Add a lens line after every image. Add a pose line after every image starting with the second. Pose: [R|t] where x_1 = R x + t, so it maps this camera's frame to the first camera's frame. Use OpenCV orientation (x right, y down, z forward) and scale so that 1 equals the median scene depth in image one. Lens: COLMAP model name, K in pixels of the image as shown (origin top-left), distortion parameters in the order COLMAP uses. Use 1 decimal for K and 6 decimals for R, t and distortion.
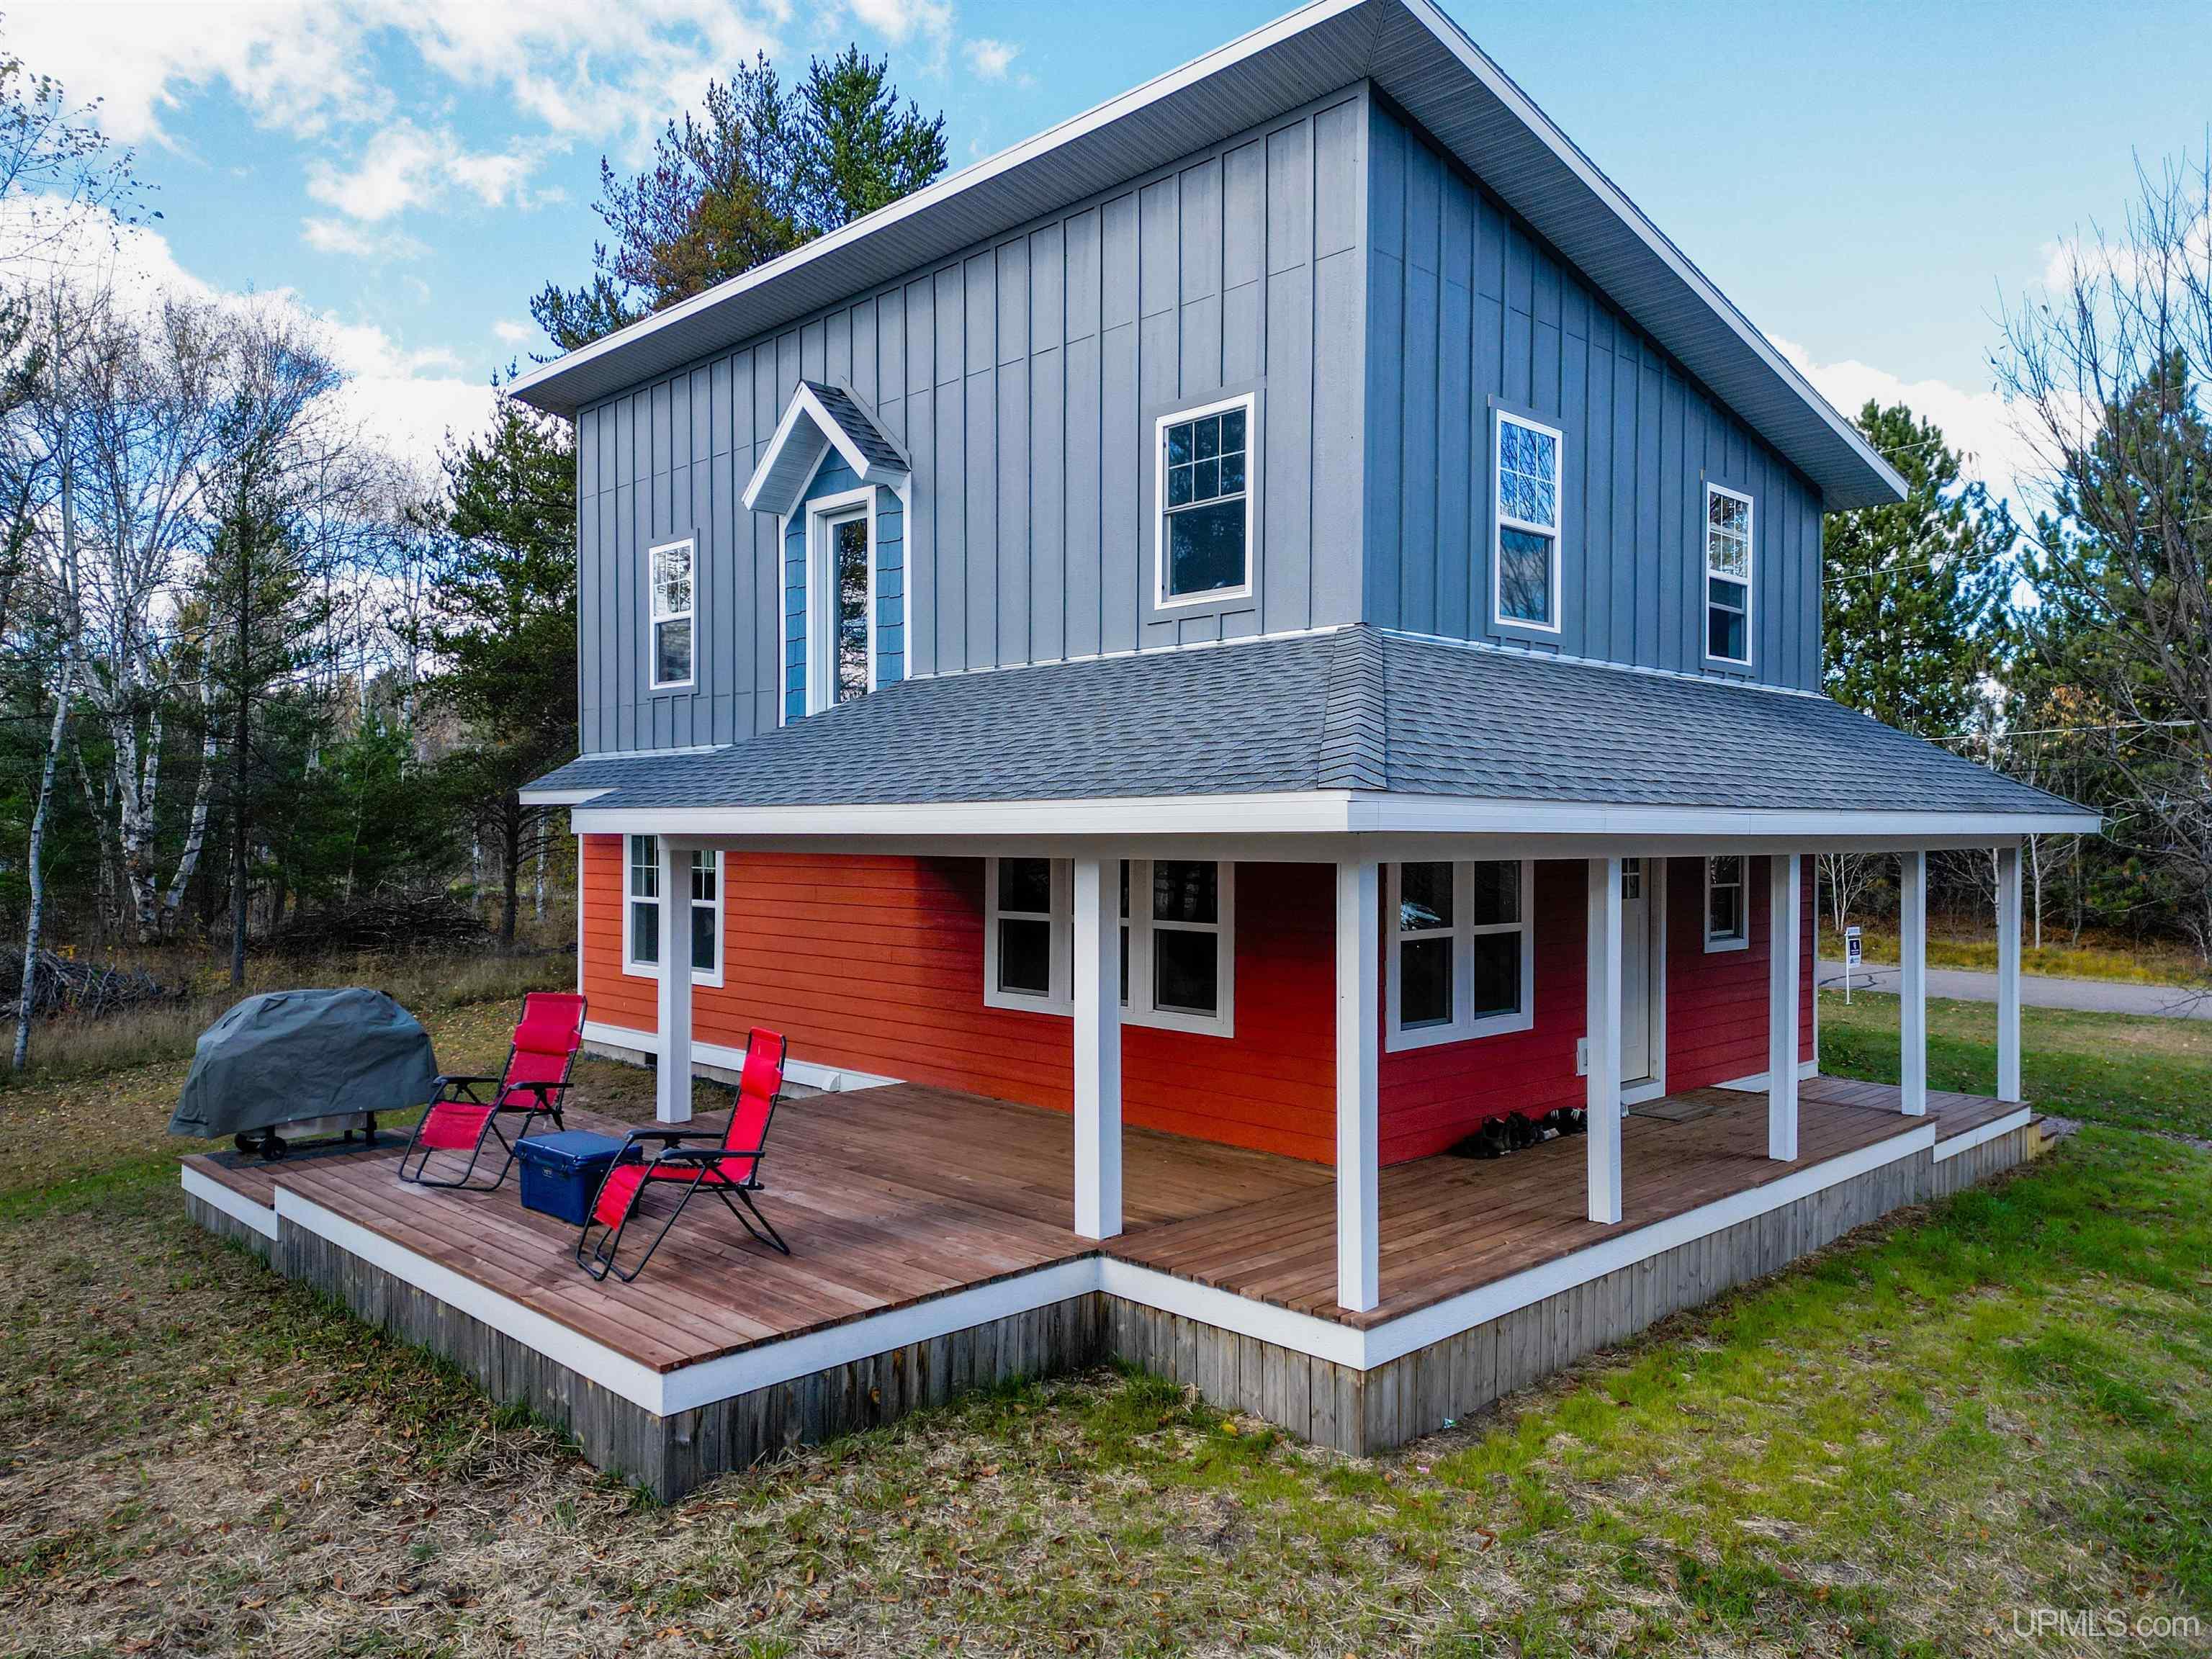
lens RADIAL K [[1543.5, 0, 1088.0], [0, 1543.5, 832.9], [0, 0, 1]] dist [0.114841, -0.104270]
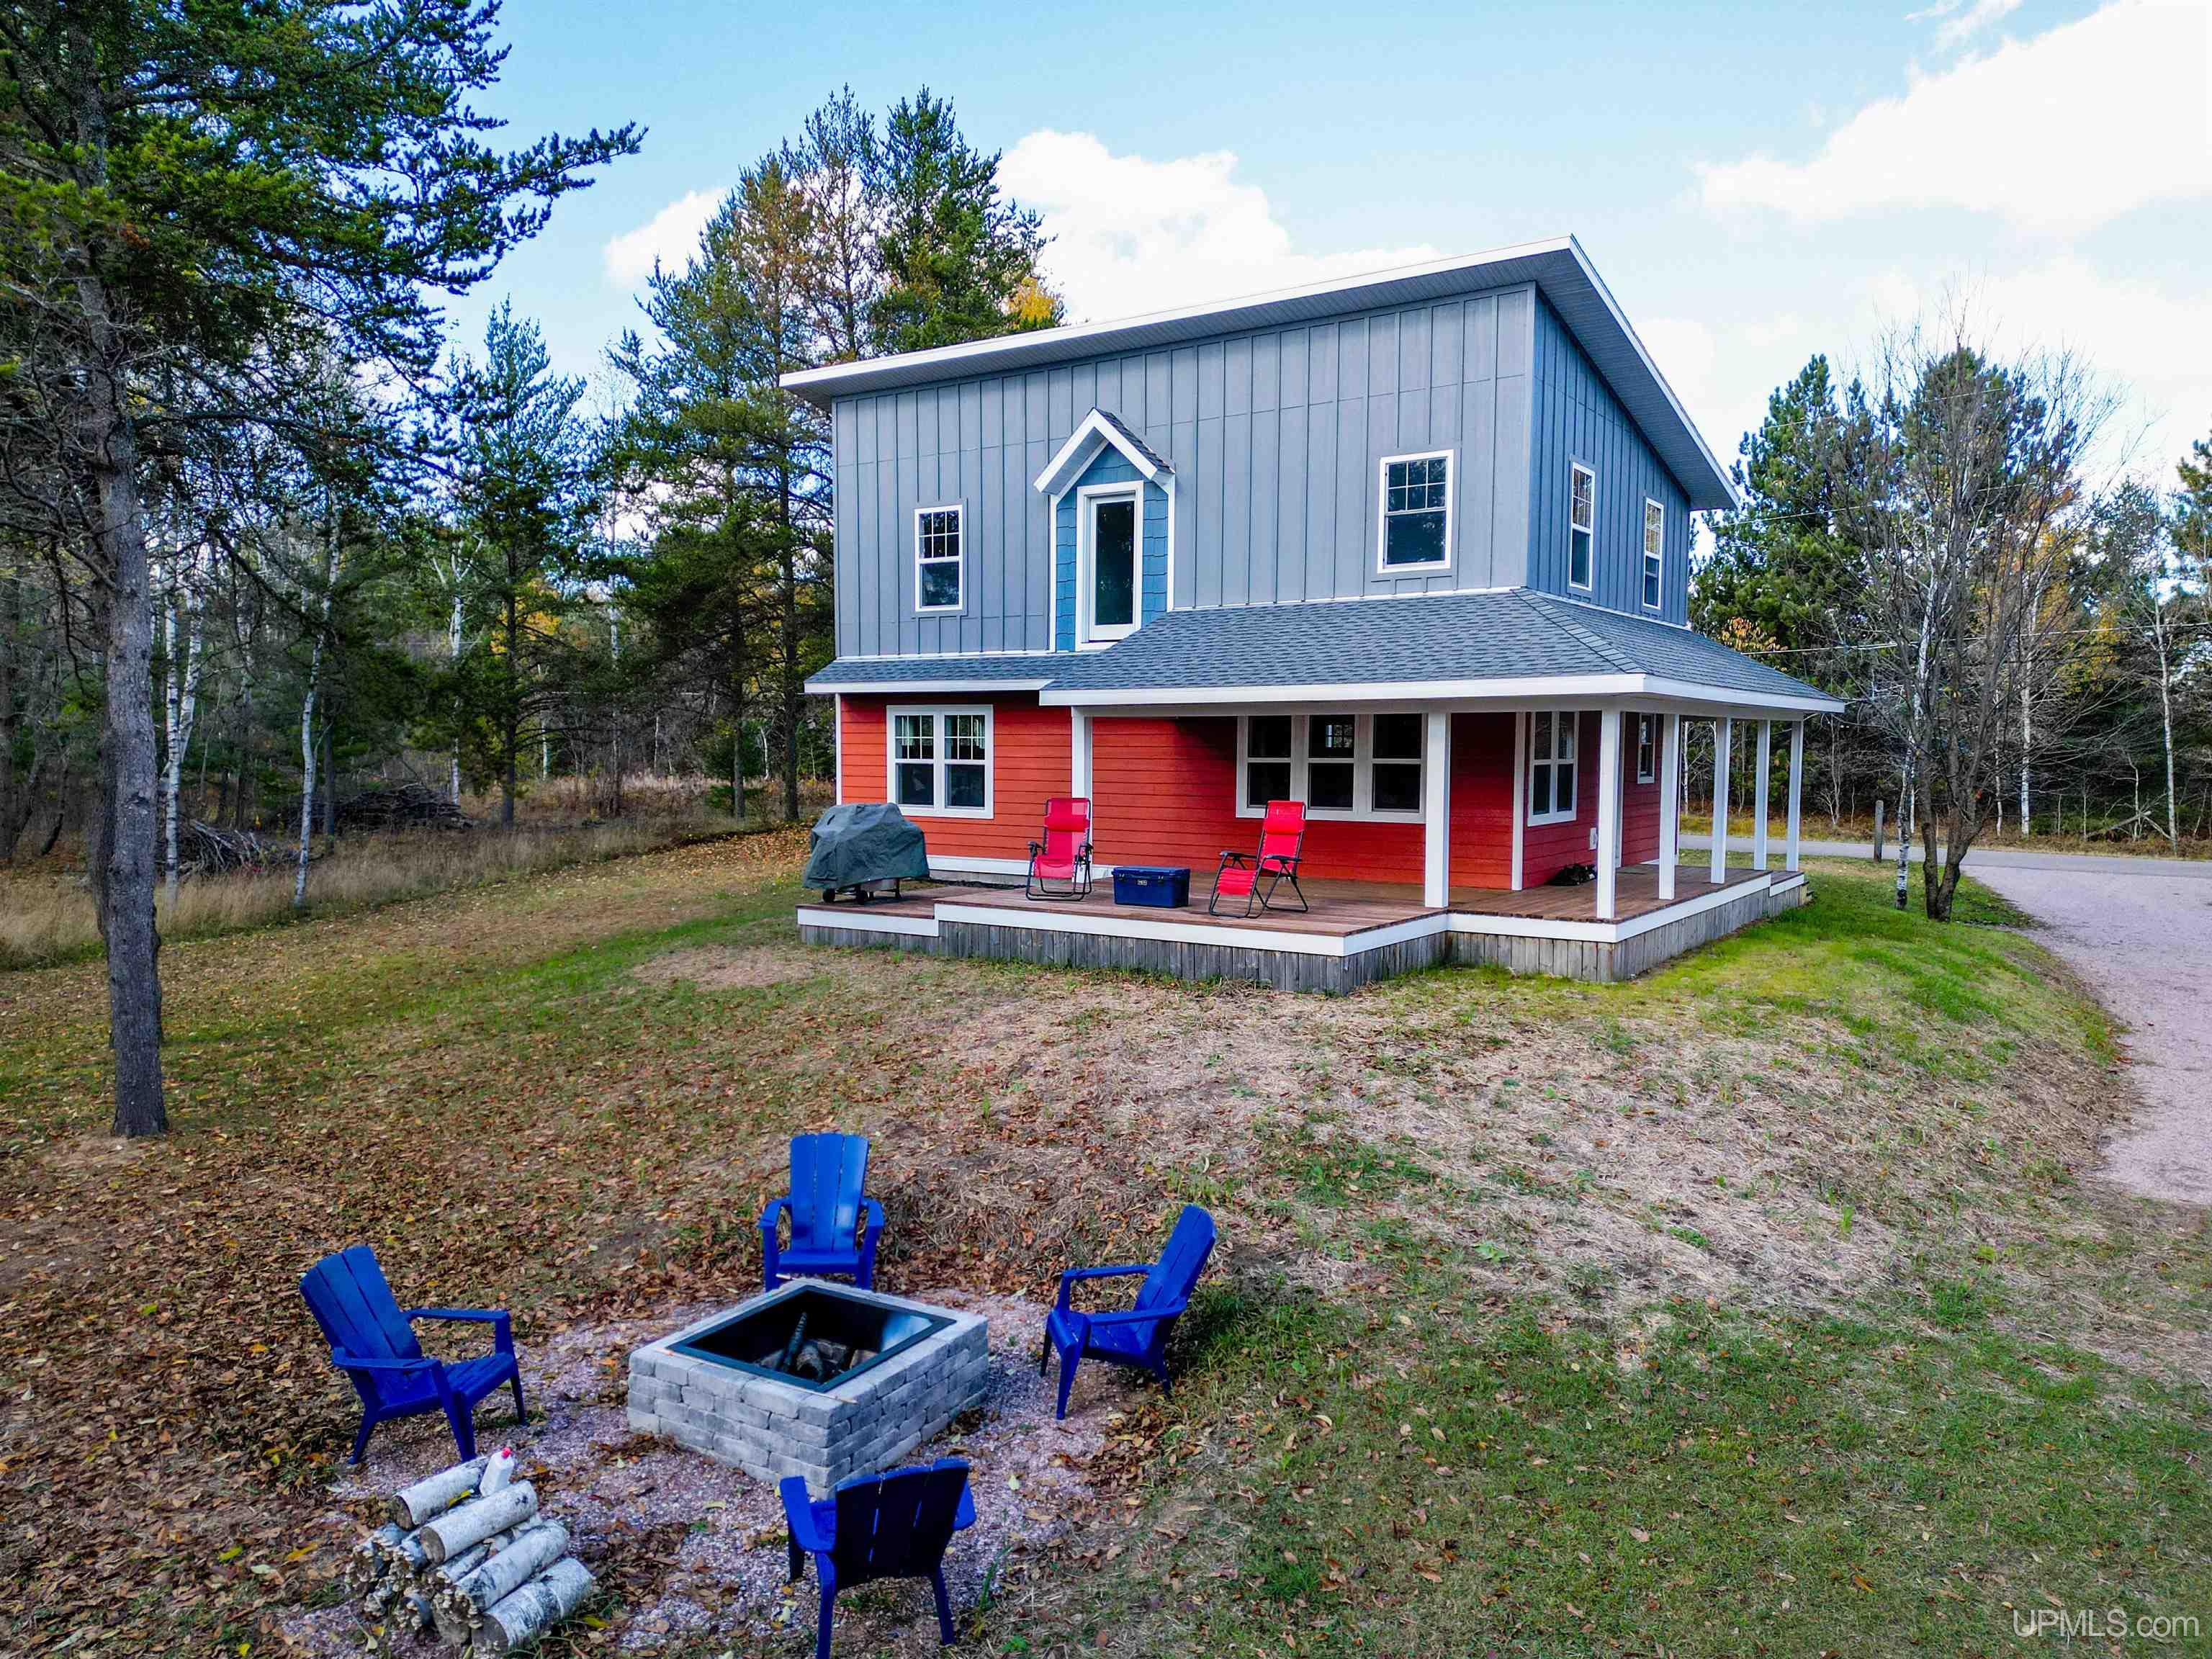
lens RADIAL K [[1543.5, 0, 1088.0], [0, 1543.5, 832.9], [0, 0, 1]] dist [0.114841, -0.104270]
pose [[0.980060, -0.010163, 0.198442, -0.589422], [-0.000897, 0.998455, 0.055566, 0.042951], [-0.198700, -0.054636, 0.978536, -0.590979]]
